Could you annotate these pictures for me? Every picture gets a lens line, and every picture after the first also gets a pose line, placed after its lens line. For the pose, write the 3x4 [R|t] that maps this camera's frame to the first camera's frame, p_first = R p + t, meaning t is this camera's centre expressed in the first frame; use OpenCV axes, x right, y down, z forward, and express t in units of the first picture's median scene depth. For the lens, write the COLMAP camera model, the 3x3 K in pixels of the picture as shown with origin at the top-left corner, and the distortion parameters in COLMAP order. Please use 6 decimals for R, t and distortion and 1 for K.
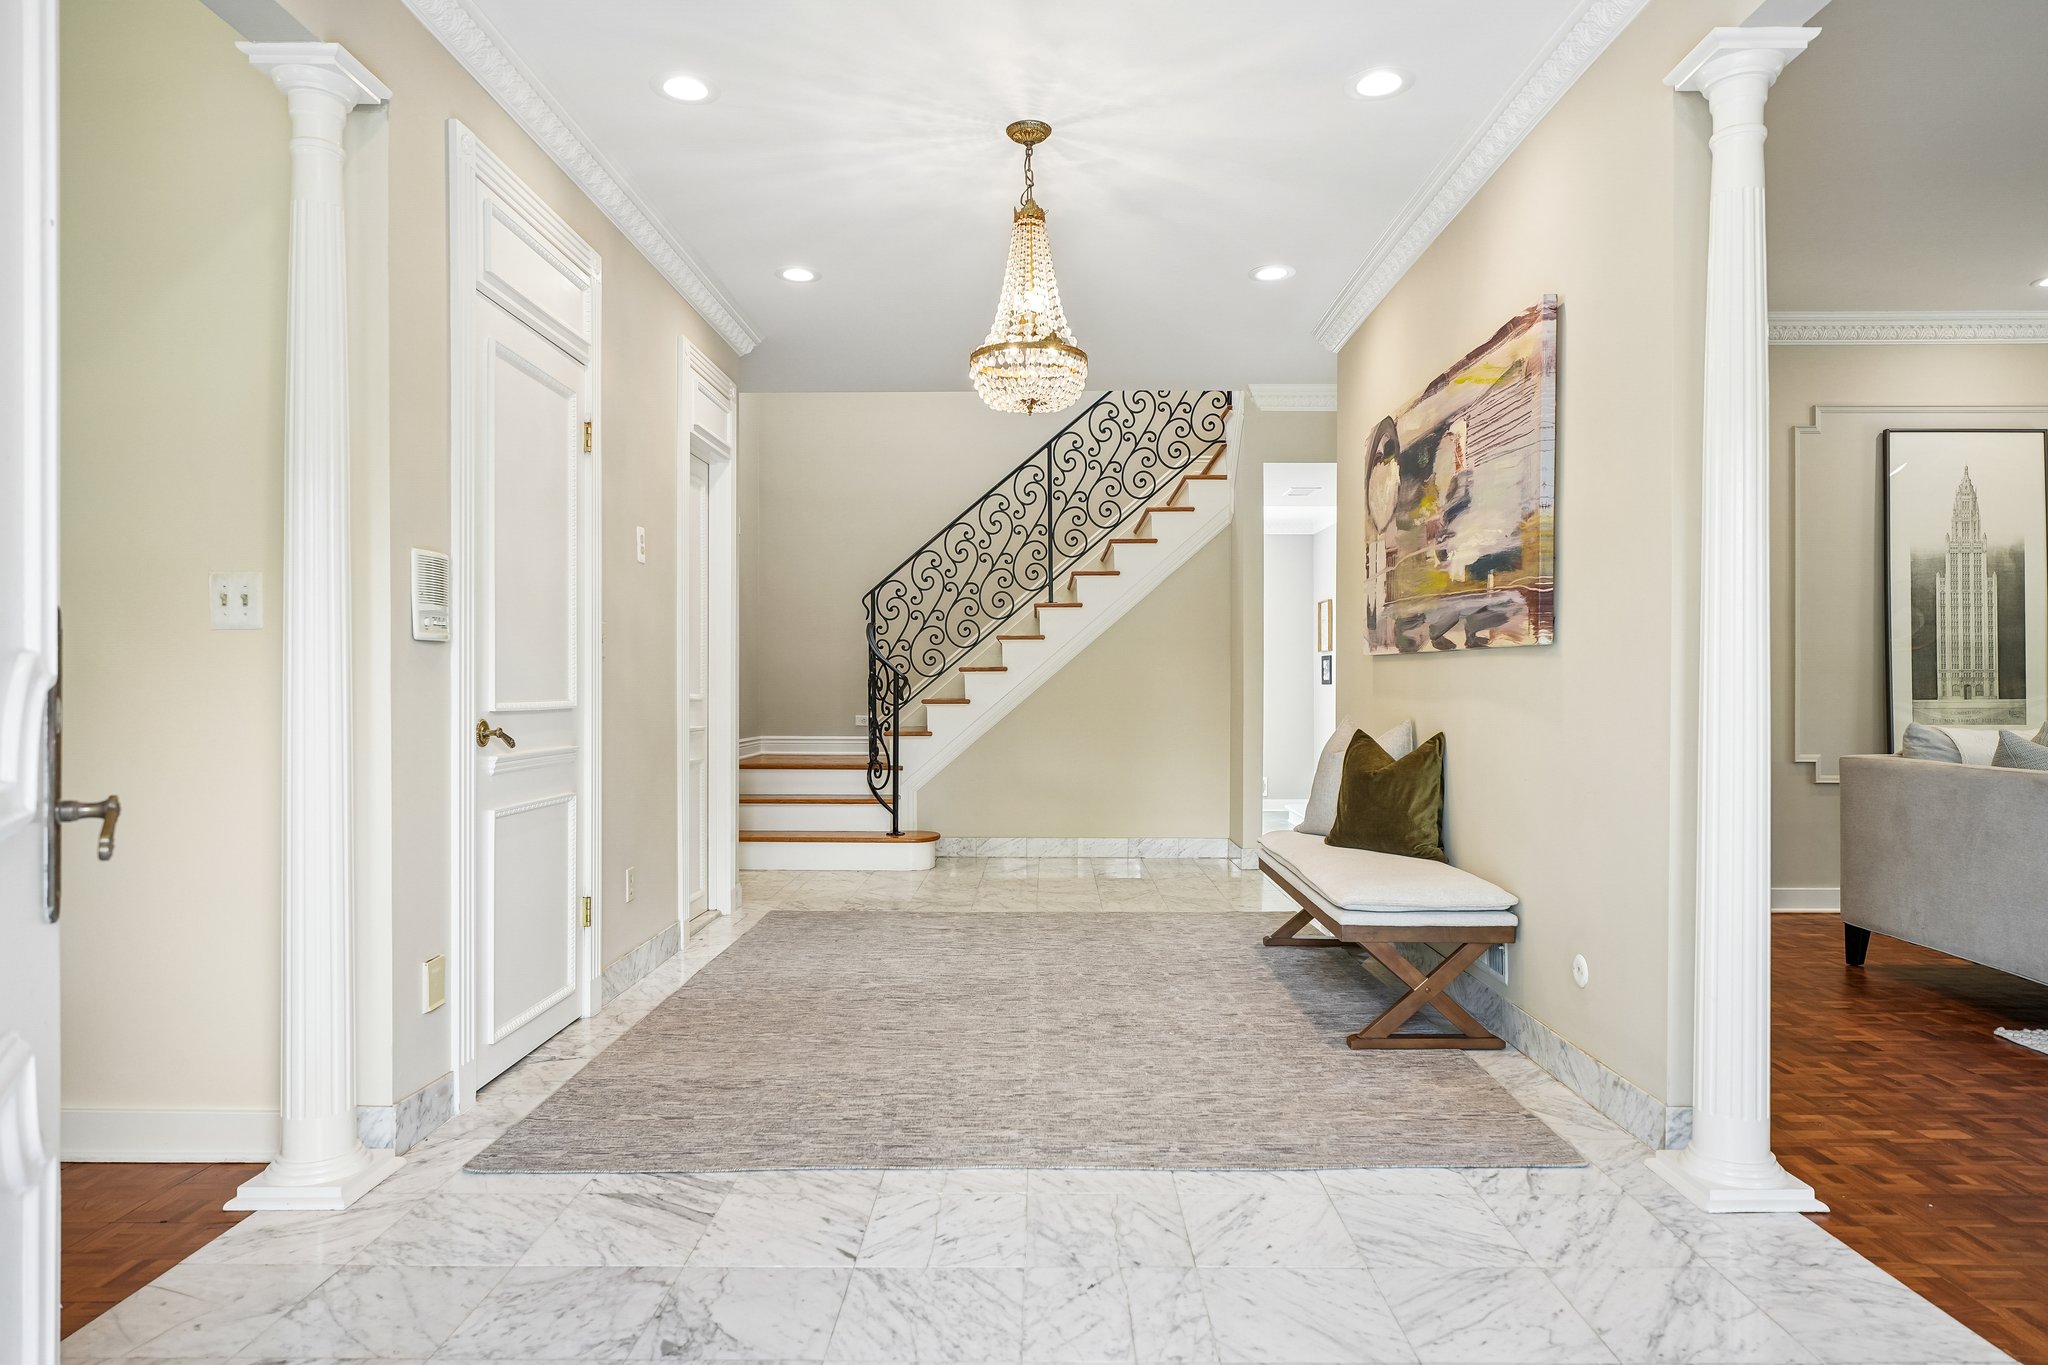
lens RADIAL K [[1187.9, 0, 1027.4], [0, 1187.9, 683.9], [0, 0, 1]] dist [-0.000246, -0.000008]
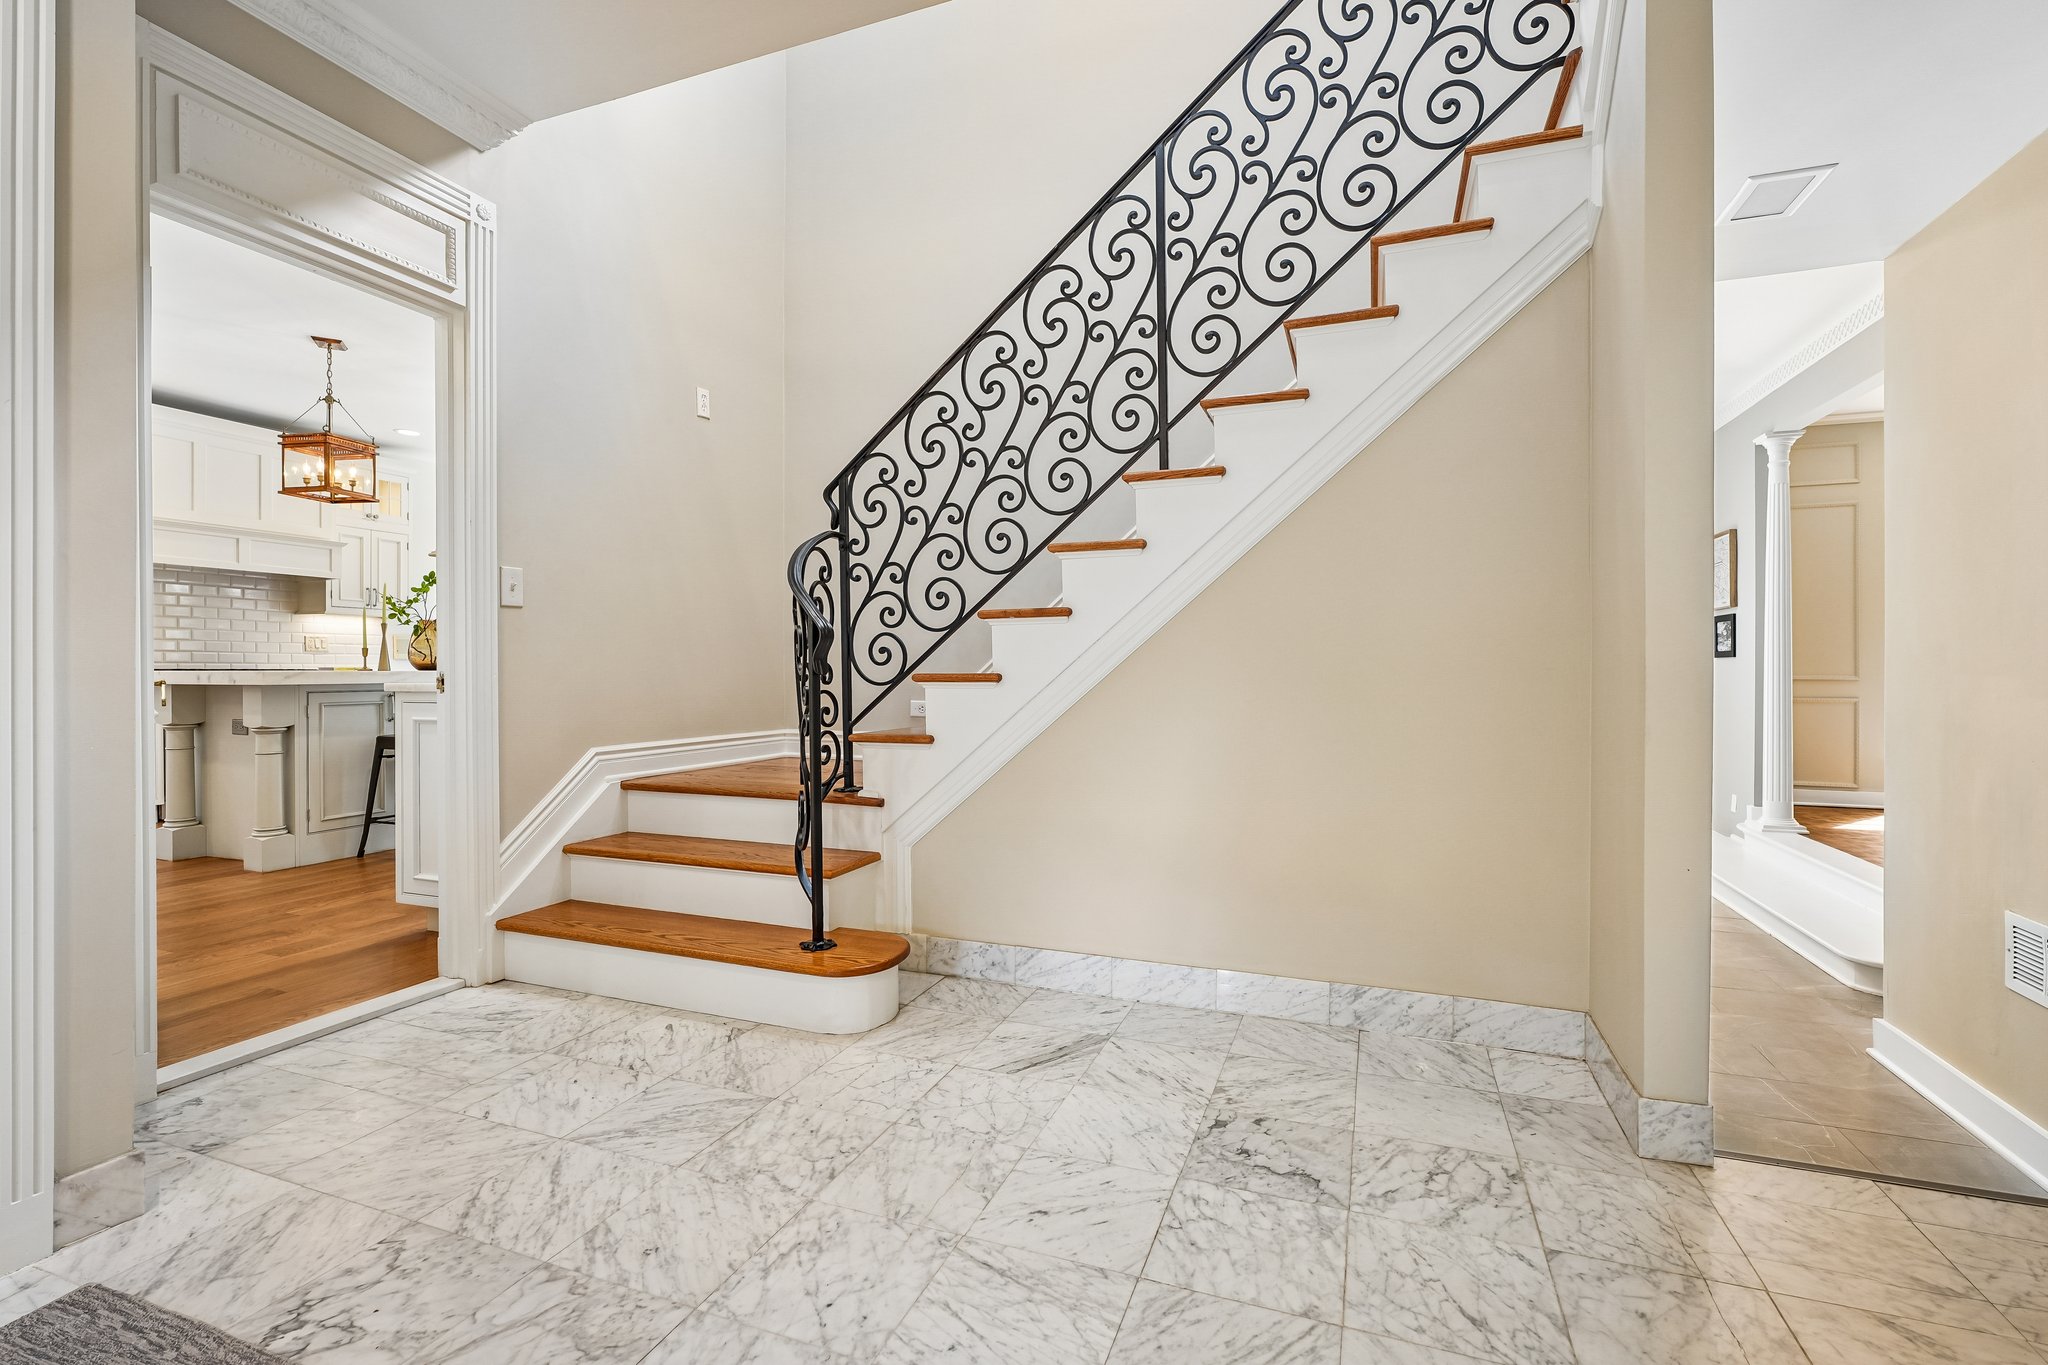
lens RADIAL K [[936.2, 0, 1018.3], [0, 936.2, 665.8], [0, 0, 1]] dist [0.004148, 0.000321]
pose [[0.940220, -0.001935, -0.340562, 0.093842], [0.001082, 0.999996, -0.002696, 0.010812], [0.340565, 0.002167, 0.940218, 0.620889]]
